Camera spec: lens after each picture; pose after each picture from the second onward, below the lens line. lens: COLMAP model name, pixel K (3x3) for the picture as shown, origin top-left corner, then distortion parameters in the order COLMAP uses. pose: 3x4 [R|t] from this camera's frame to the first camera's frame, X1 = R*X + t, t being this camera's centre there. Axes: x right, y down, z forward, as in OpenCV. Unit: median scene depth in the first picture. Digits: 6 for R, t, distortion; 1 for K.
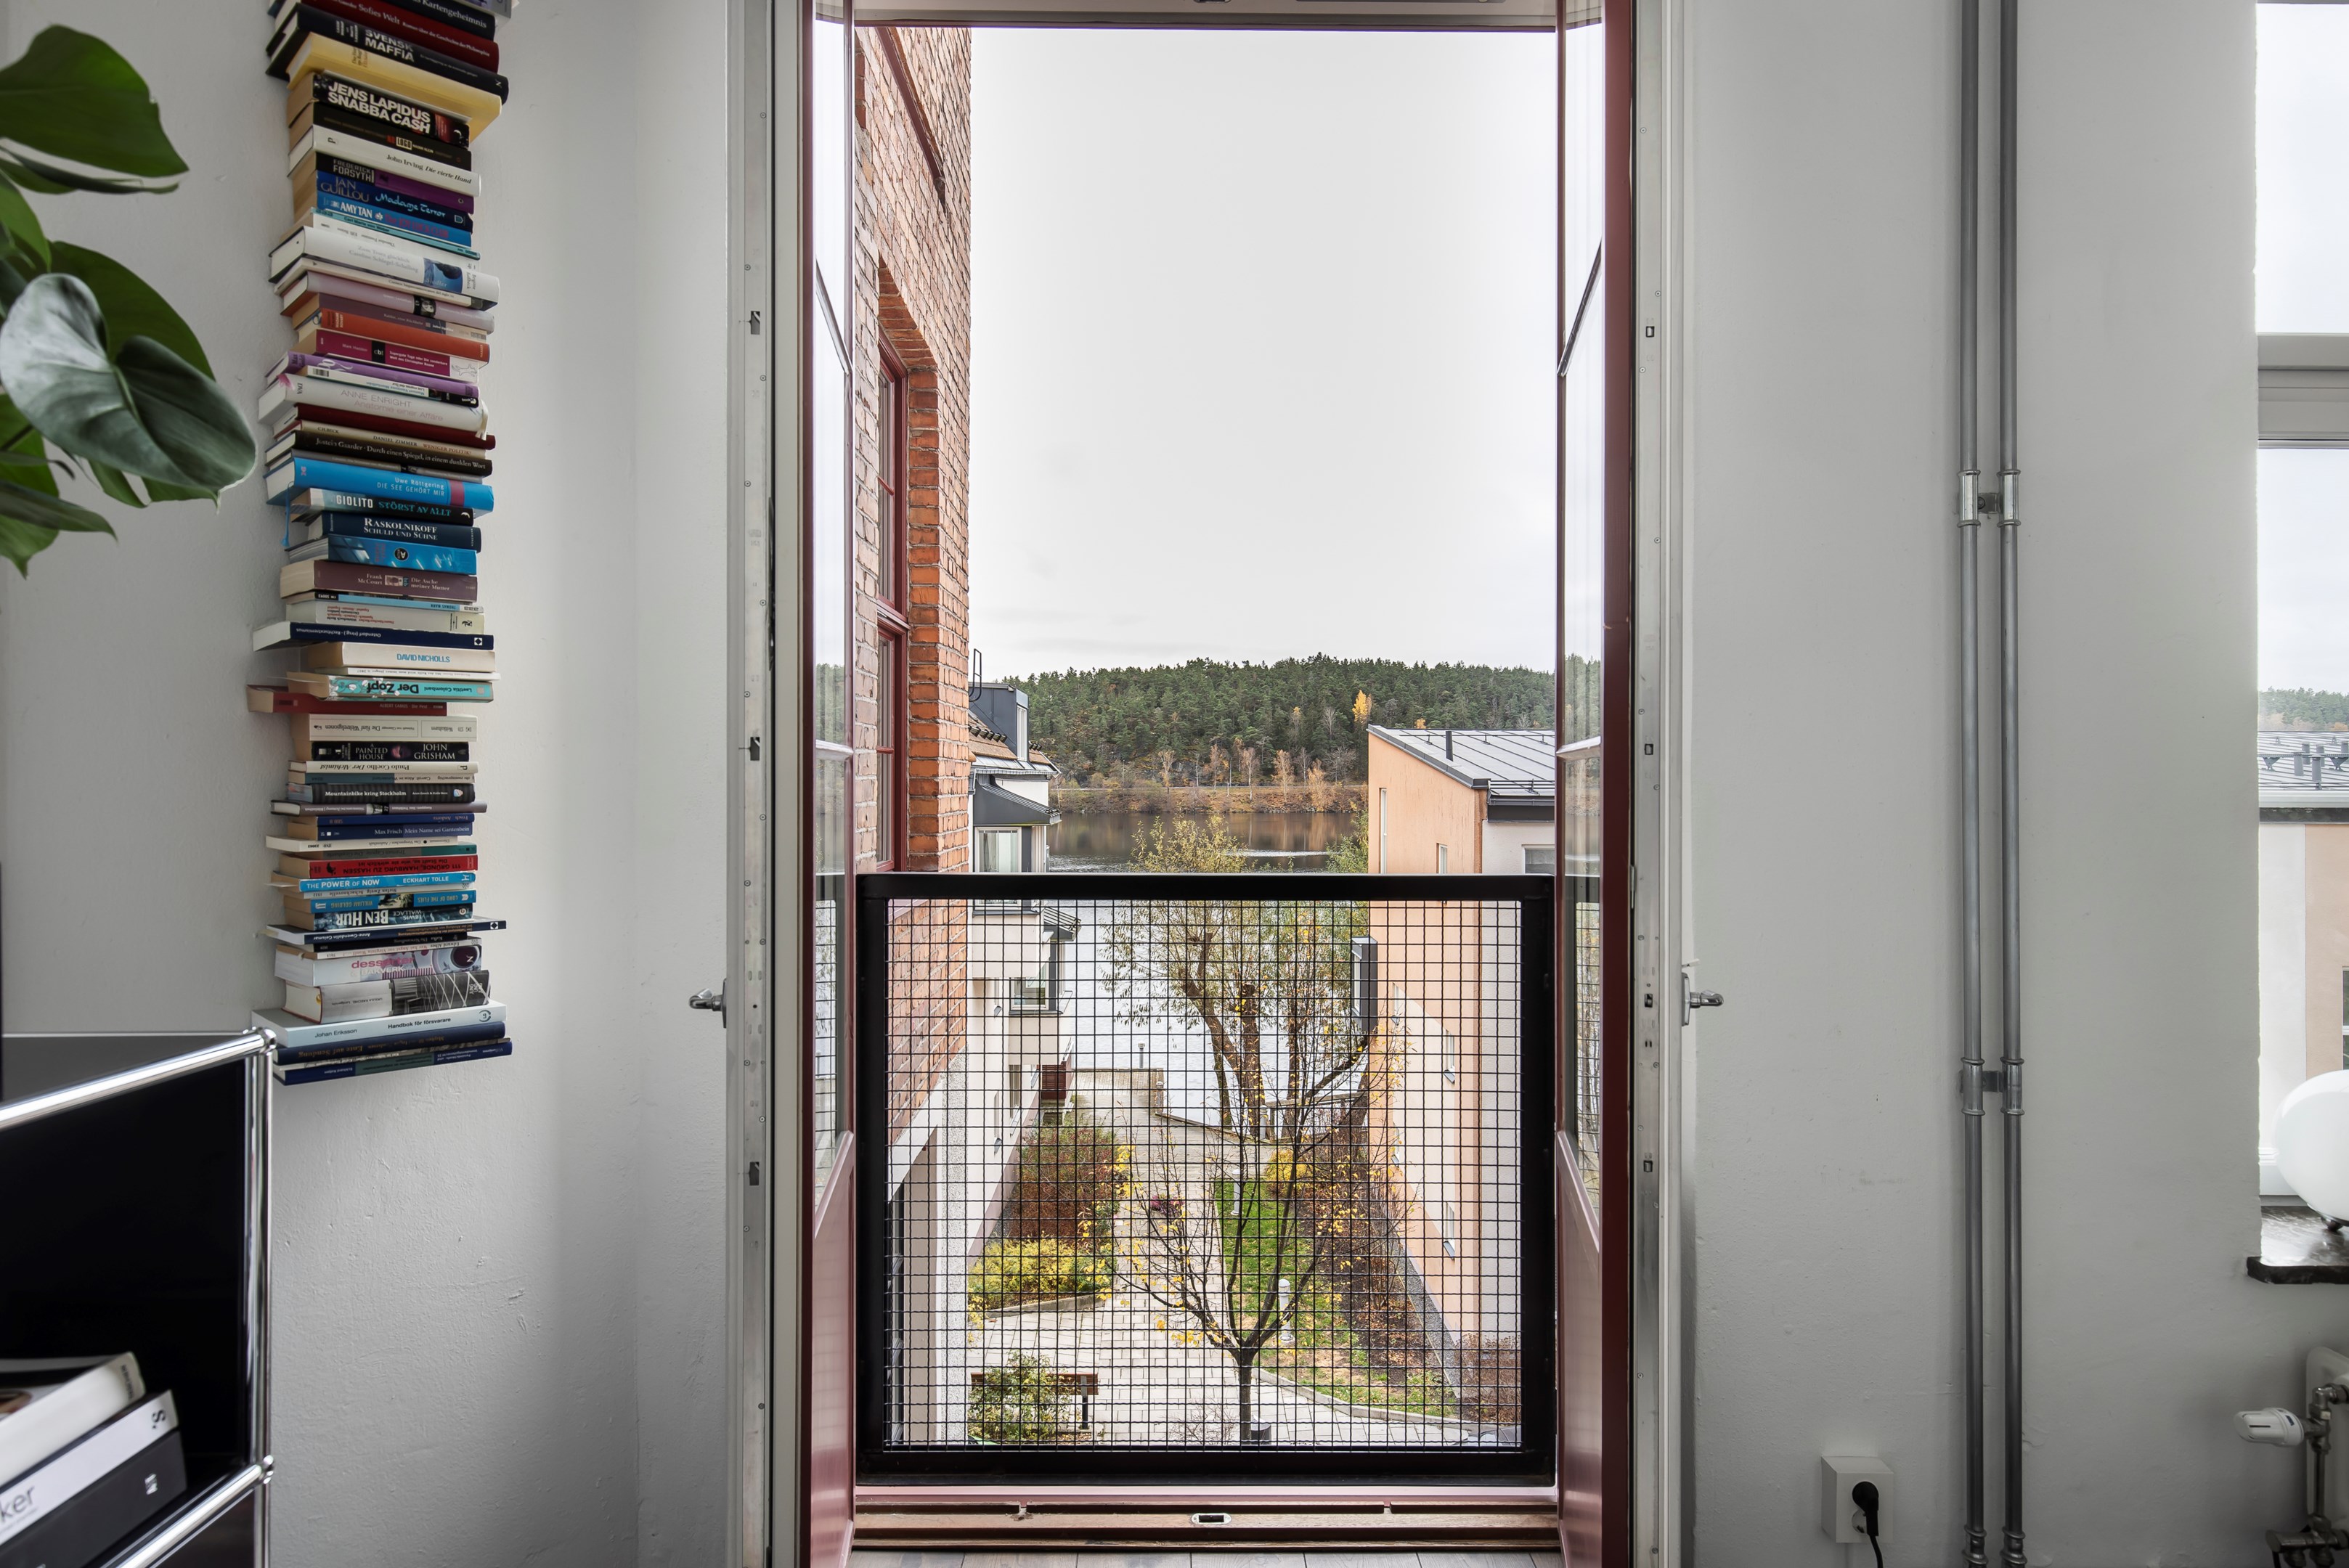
lens RADIAL K [[1318.7, 0, 1174.5], [0, 1318.7, 784.0], [0, 0, 1]] dist [0.009163, 0.001095]
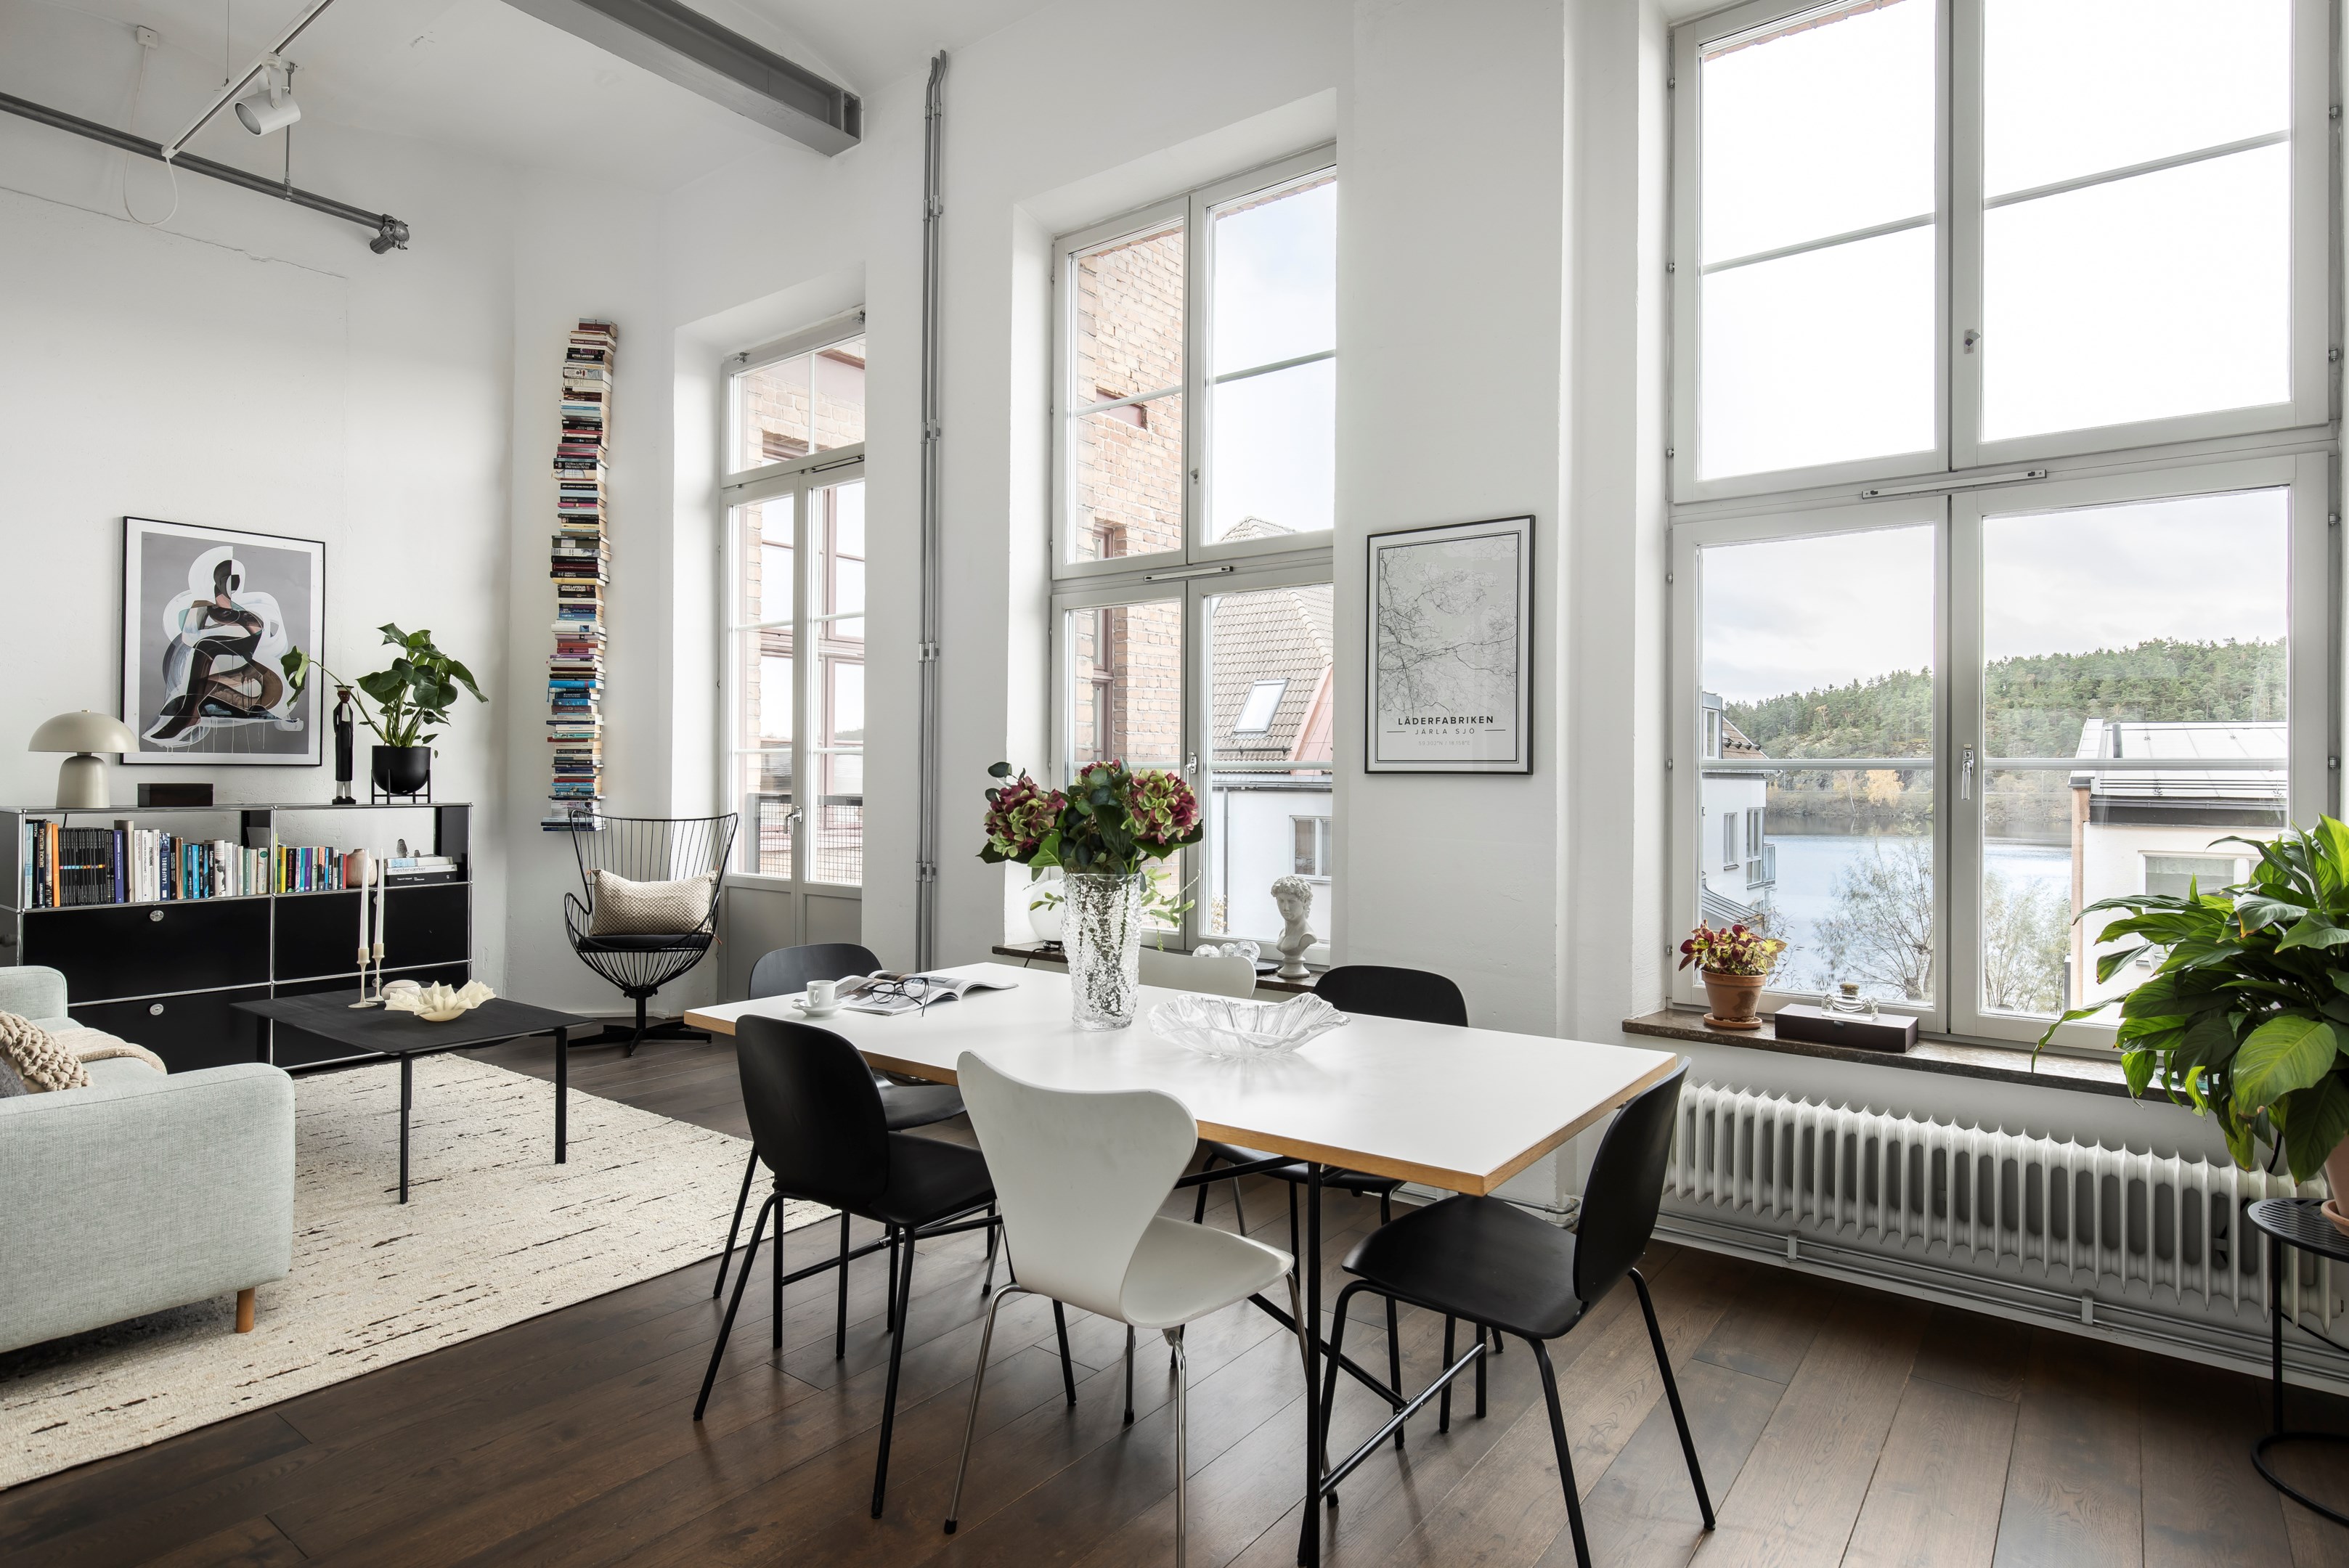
lens RADIAL K [[1253.1, 0, 1182.4], [0, 1253.1, 772.2], [0, 0, 1]] dist [0.000499, 0.000489]
pose [[0.786272, 0.002555, -0.617876, 2.594104], [-0.008722, 0.999938, -0.006964, 0.039371], [0.617820, 0.010864, 0.786245, -0.670445]]
